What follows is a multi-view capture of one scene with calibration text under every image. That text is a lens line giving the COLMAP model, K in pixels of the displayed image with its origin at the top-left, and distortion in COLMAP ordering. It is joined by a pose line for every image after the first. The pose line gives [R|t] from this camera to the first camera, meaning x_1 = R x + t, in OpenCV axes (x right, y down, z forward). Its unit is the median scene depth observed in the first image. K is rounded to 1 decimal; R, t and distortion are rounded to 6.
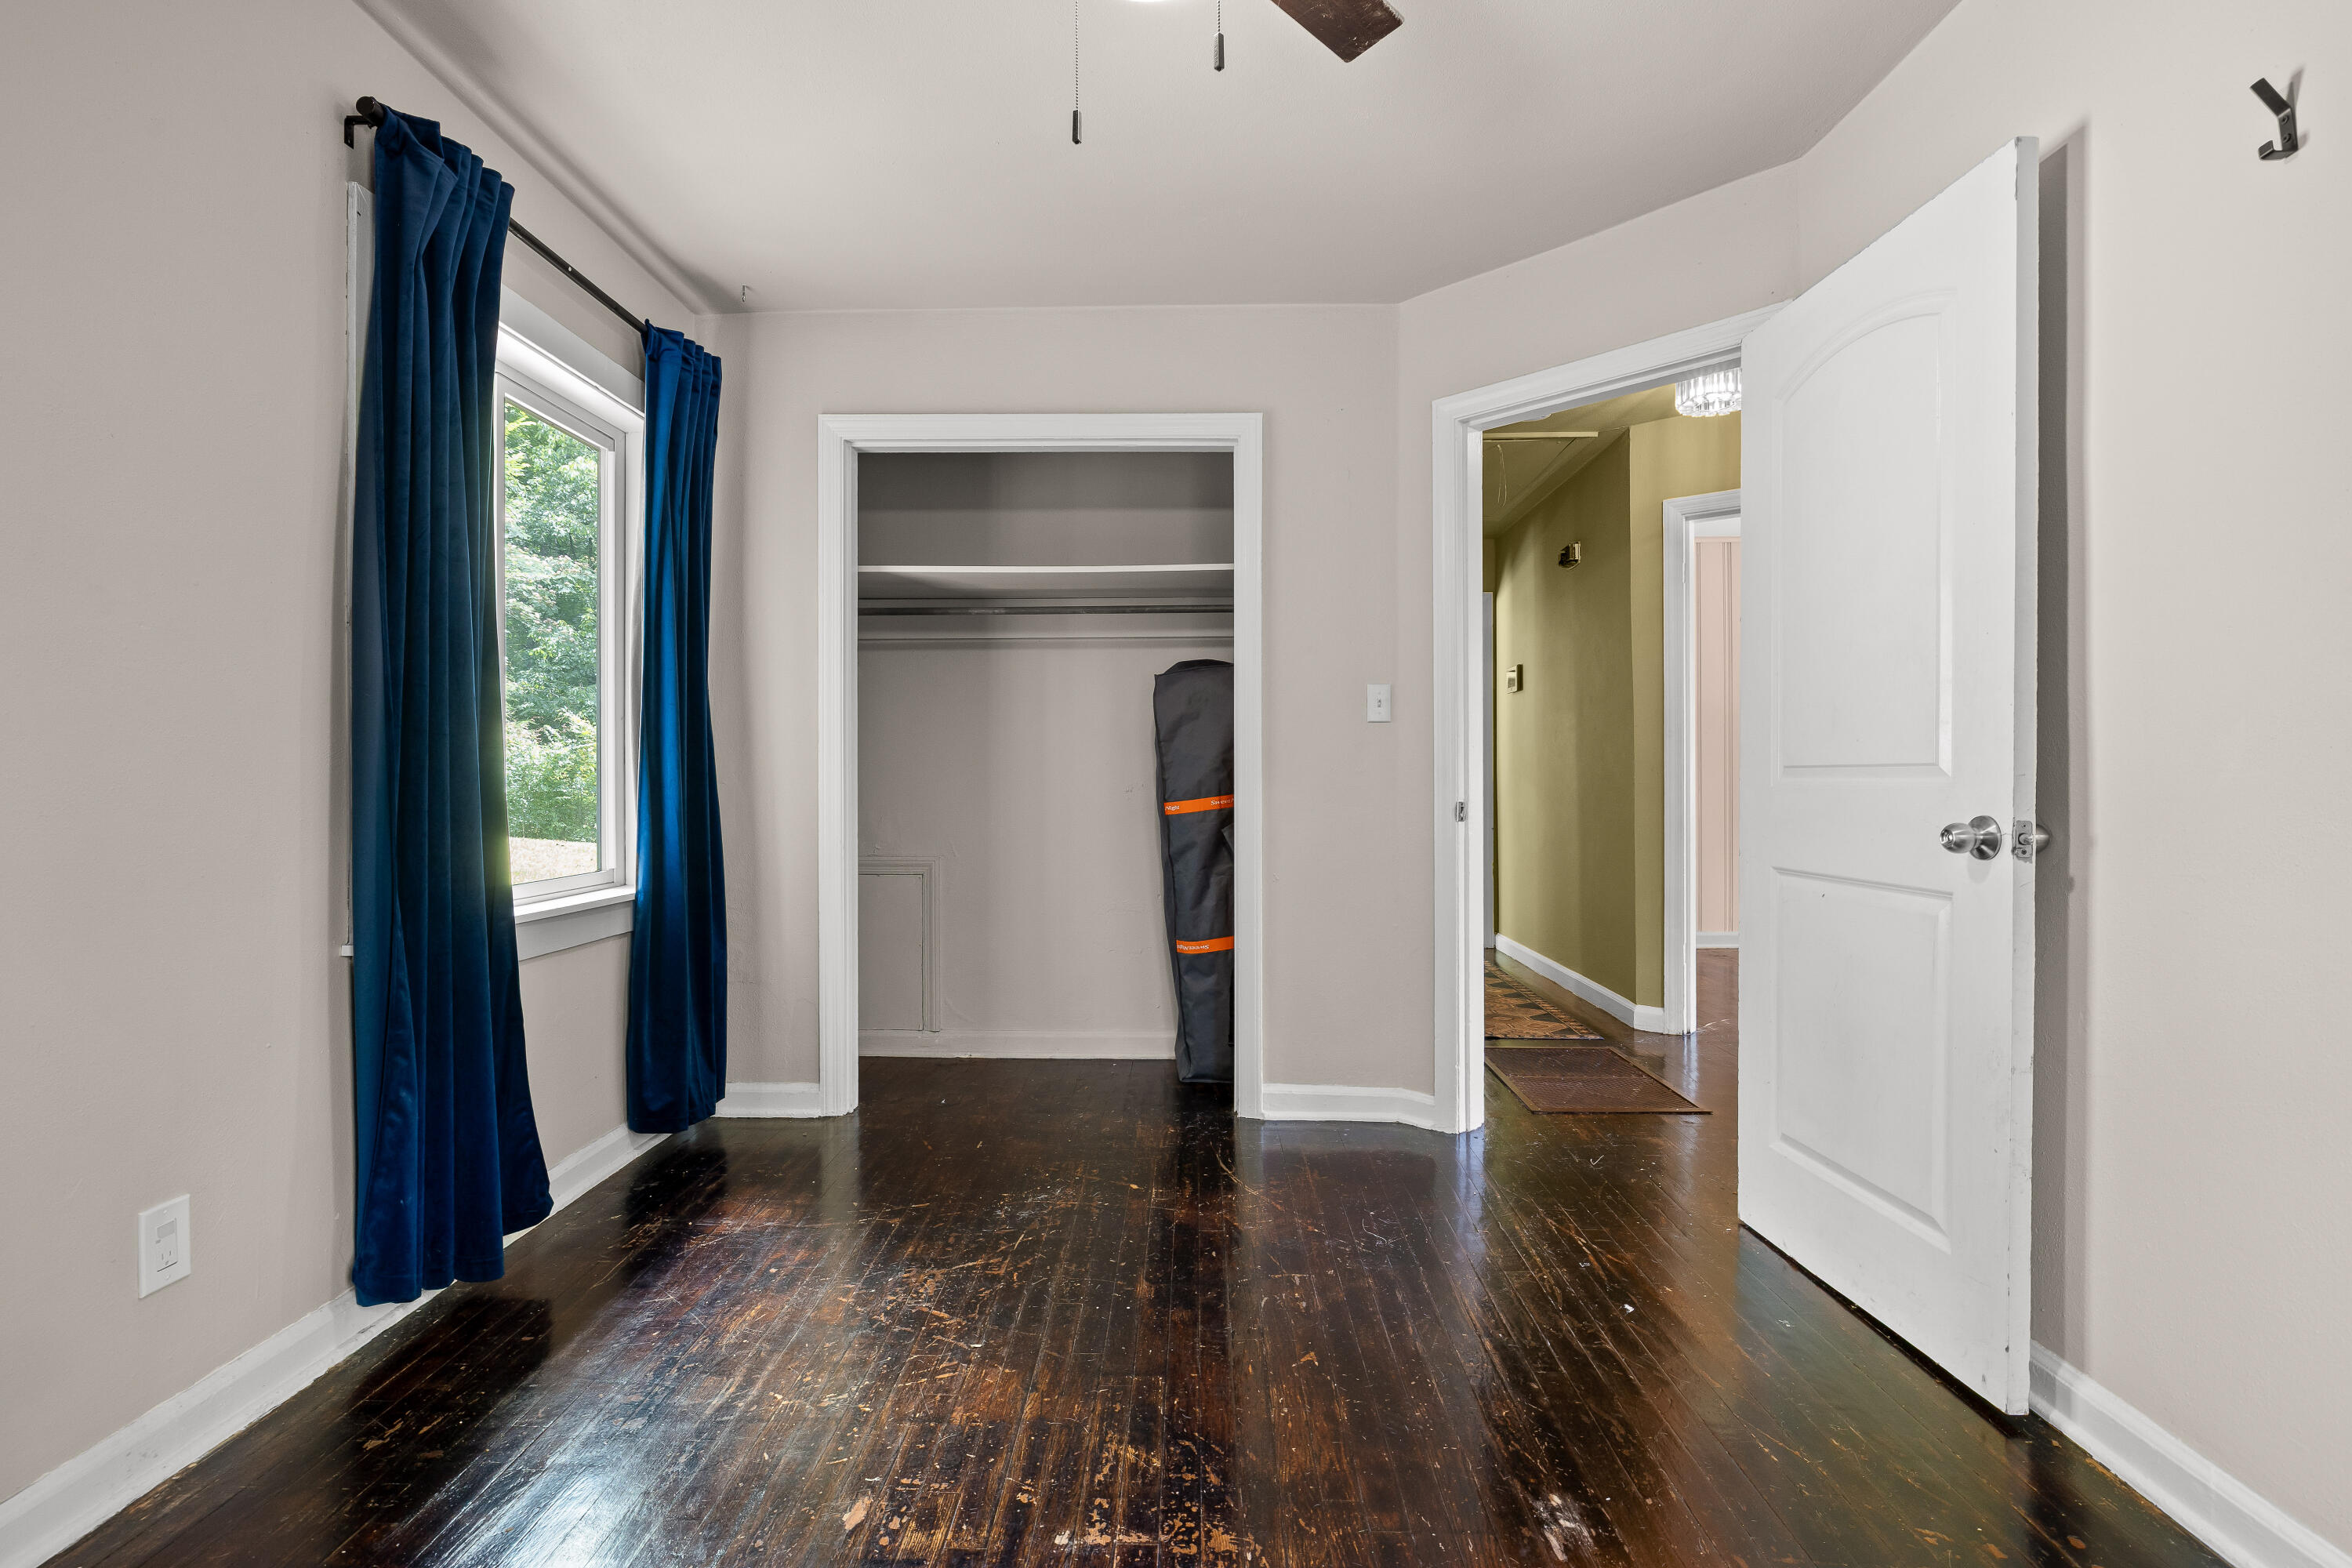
lens RADIAL K [[1151.9, 0, 1159.4], [0, 1151.9, 781.0], [0, 0, 1]] dist [-0.001536, -0.000433]
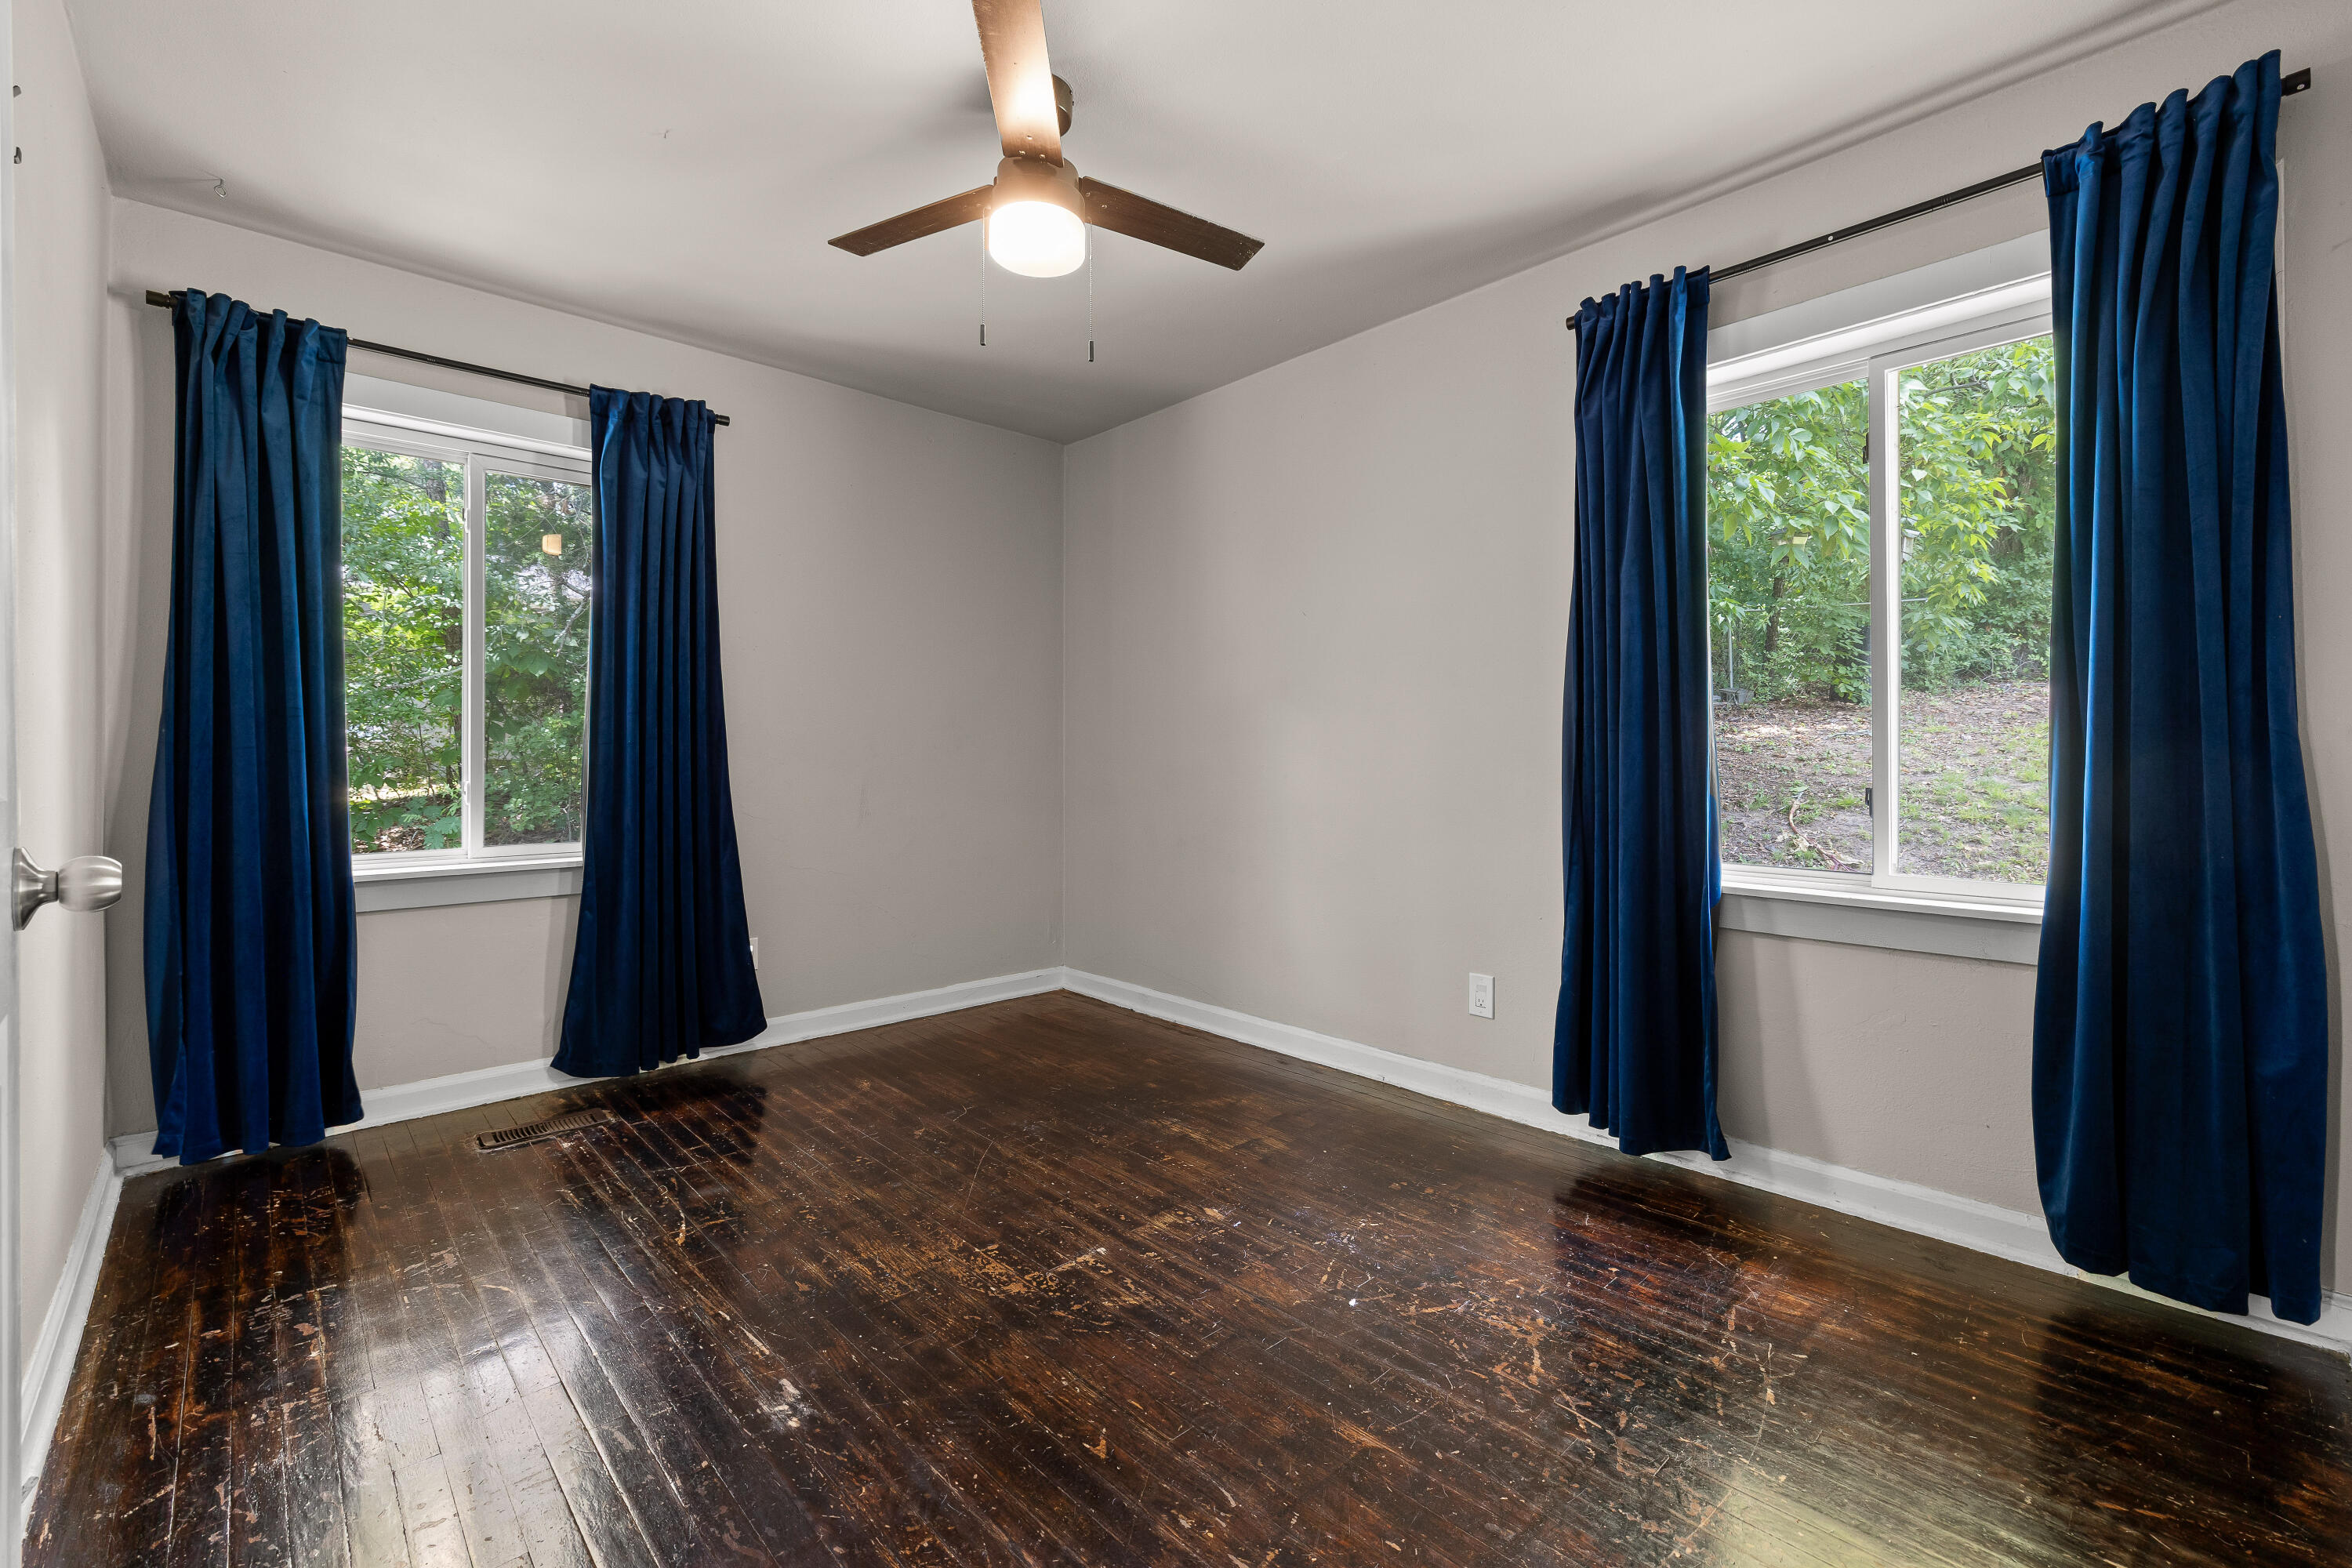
lens RADIAL K [[940.6, 0, 1158.9], [0, 940.6, 763.0], [0, 0, 1]] dist [0.000507, 0.000025]
pose [[-0.714981, 0.003847, -0.699133, 0.666565], [-0.001826, 0.999971, 0.007369, -0.013157], [0.699141, 0.006545, -0.714953, 1.740484]]
